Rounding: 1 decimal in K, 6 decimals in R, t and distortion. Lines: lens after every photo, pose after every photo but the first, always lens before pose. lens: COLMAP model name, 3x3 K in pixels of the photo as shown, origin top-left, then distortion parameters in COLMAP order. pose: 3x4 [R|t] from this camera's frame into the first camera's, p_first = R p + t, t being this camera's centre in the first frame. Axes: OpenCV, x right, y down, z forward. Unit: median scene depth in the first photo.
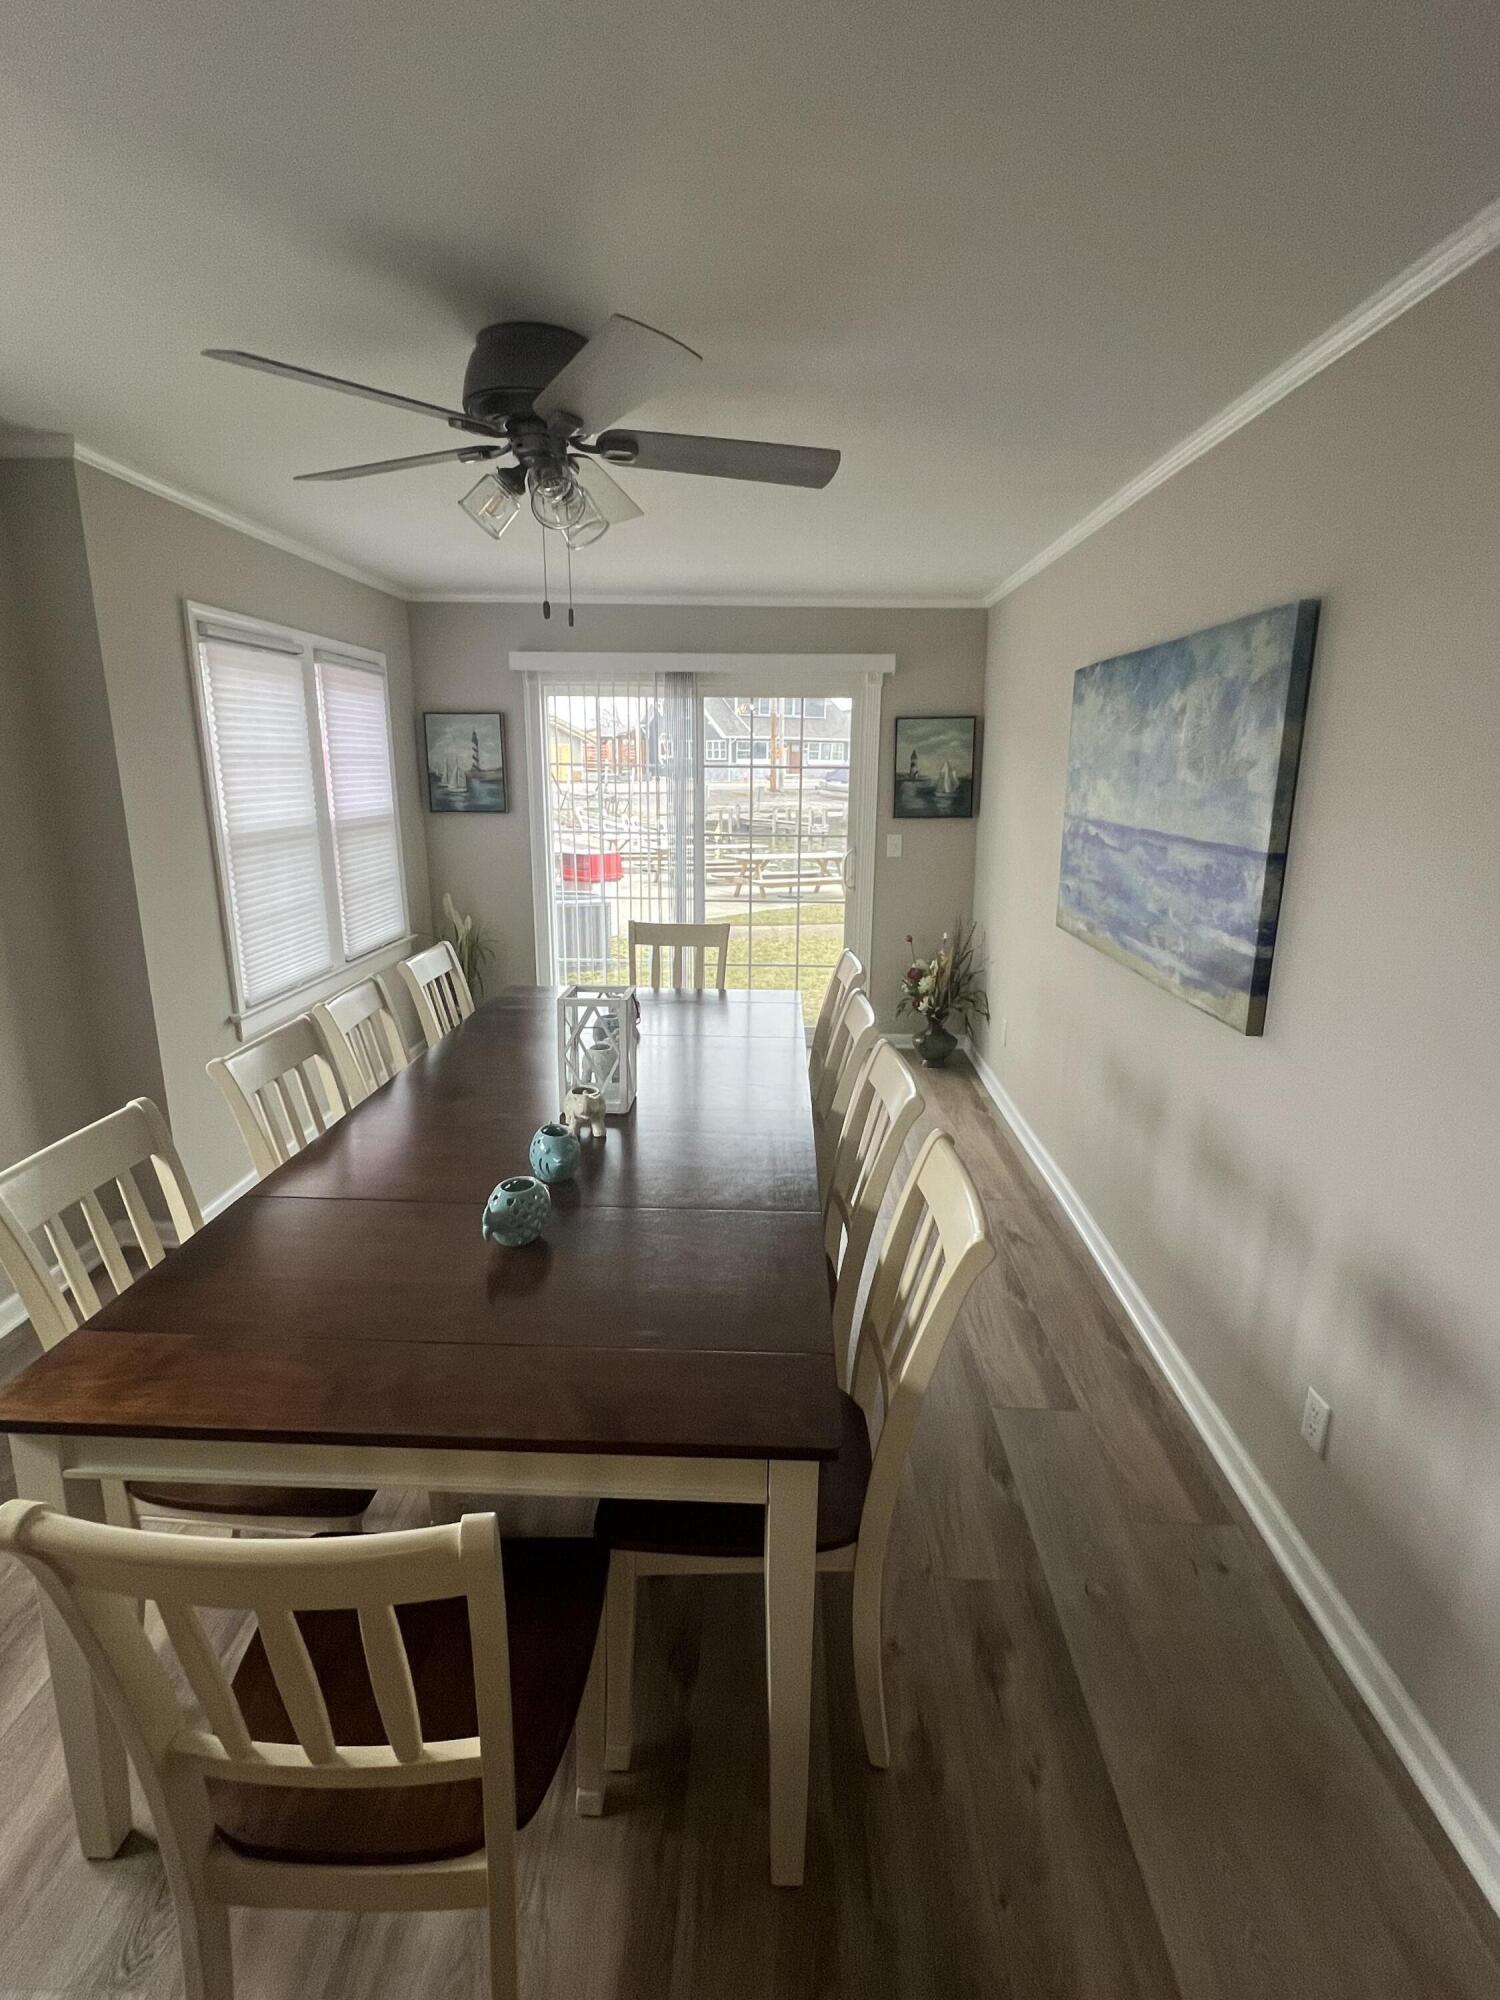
lens RADIAL K [[959.0, 0, 749.3], [0, 959.0, 996.3], [0, 0, 1]] dist [-0.000900, -0.000122]
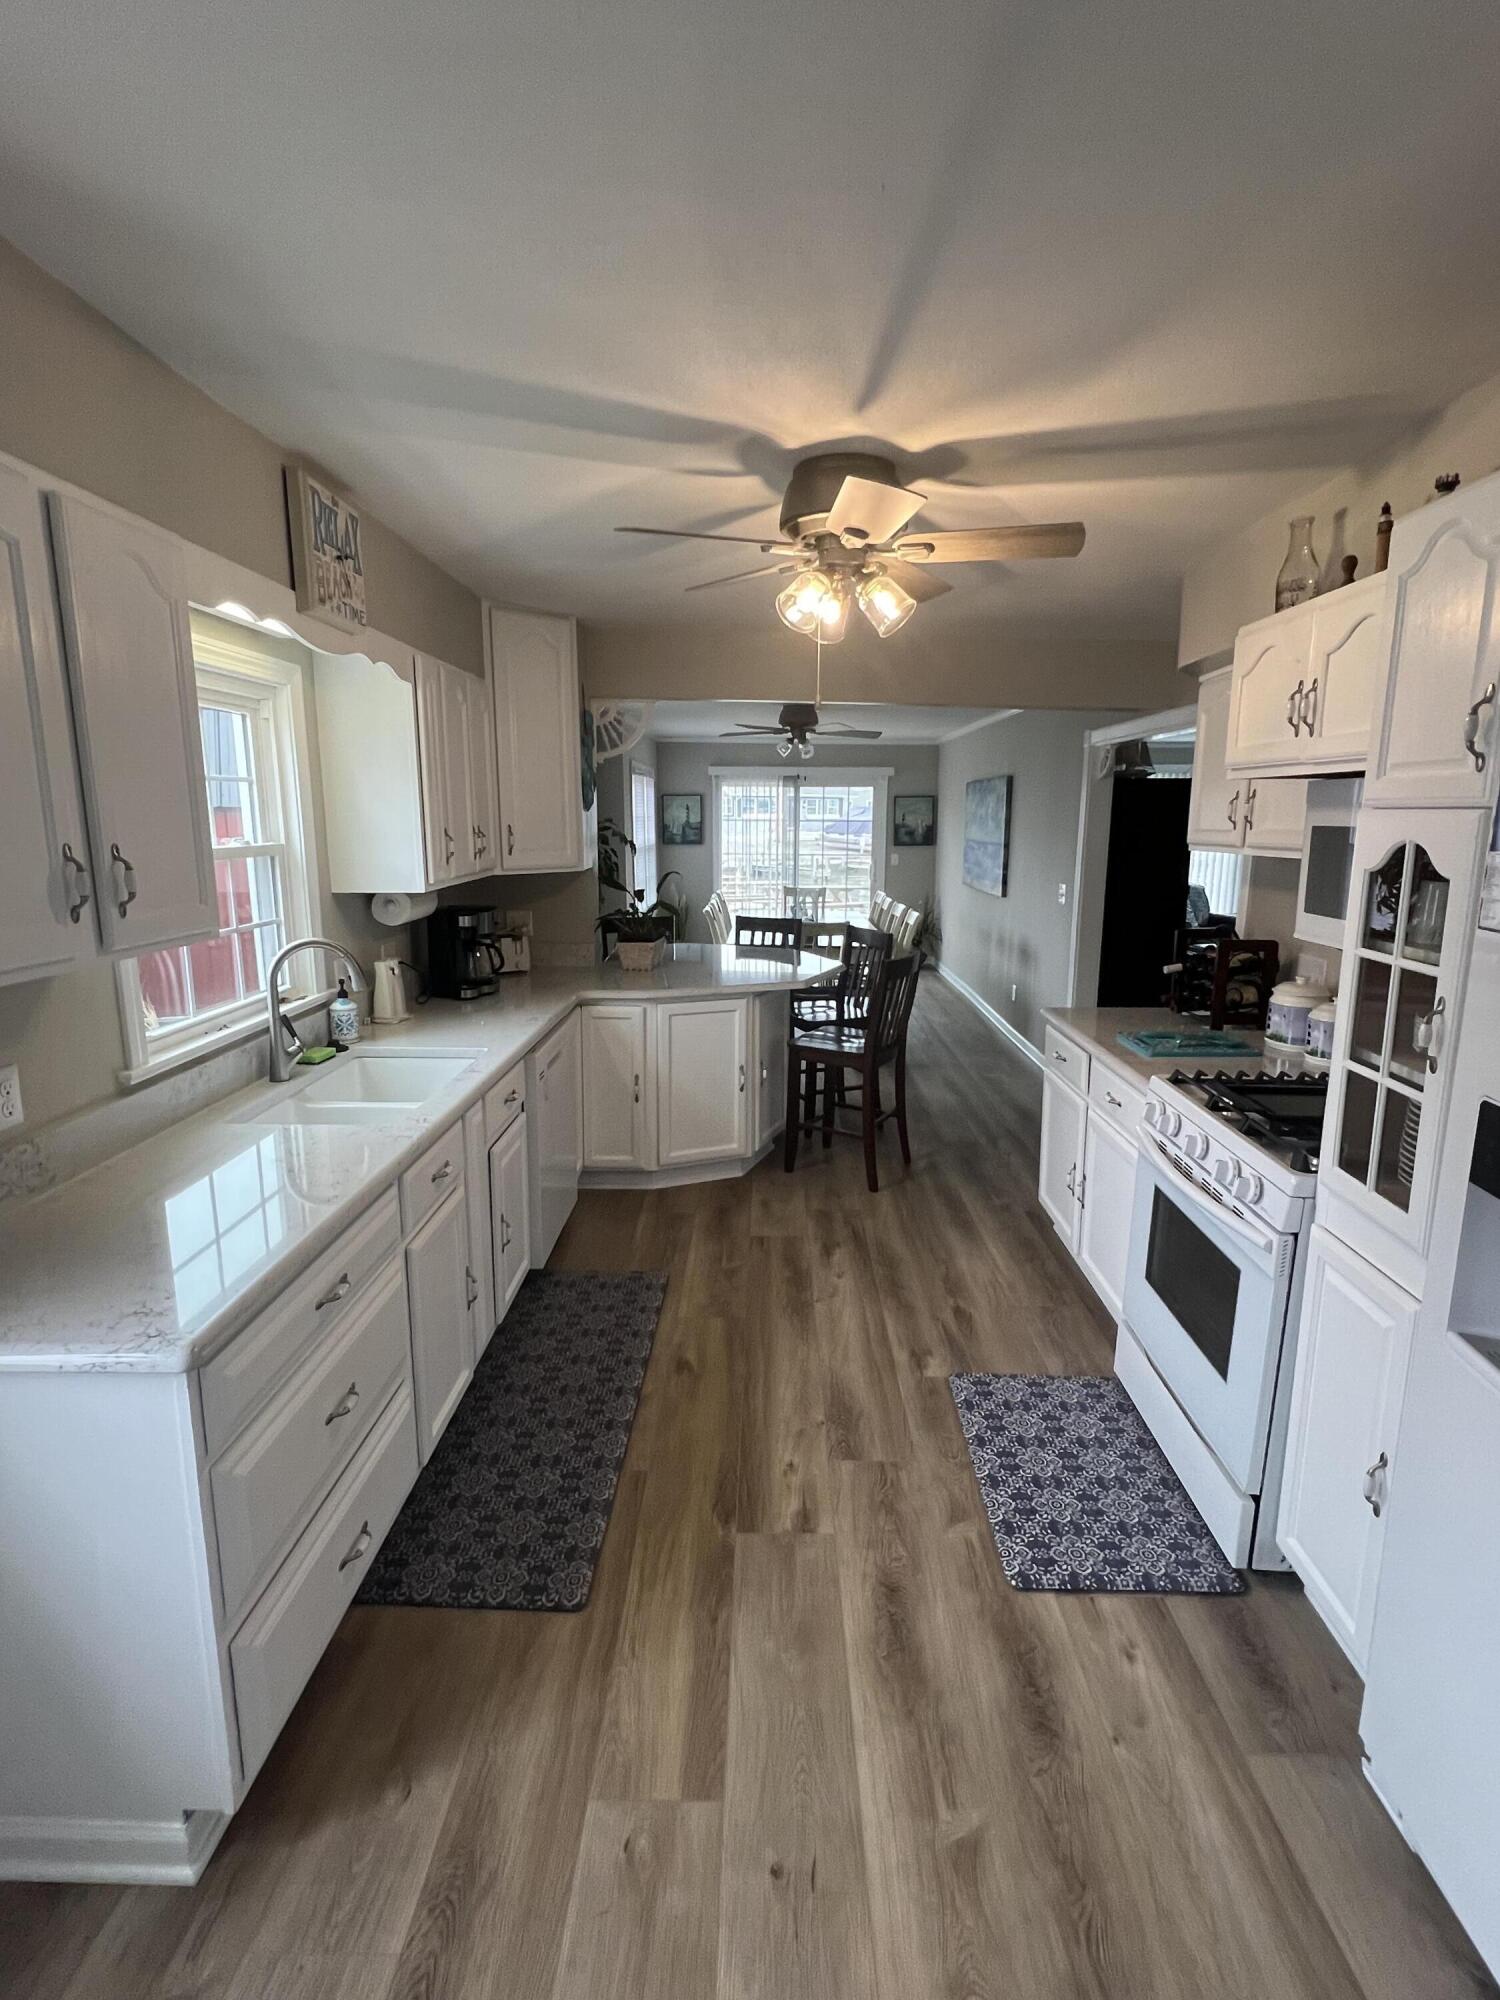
lens RADIAL K [[959.0, 0, 746.3], [0, 959.0, 996.3], [0, 0, 1]] dist [-0.000900, -0.000122]
pose [[0.999975, -0.004695, 0.005193, -0.176245], [0.004972, 0.998491, -0.054690, 0.244004], [-0.004929, 0.054714, 0.998490, -1.014340]]
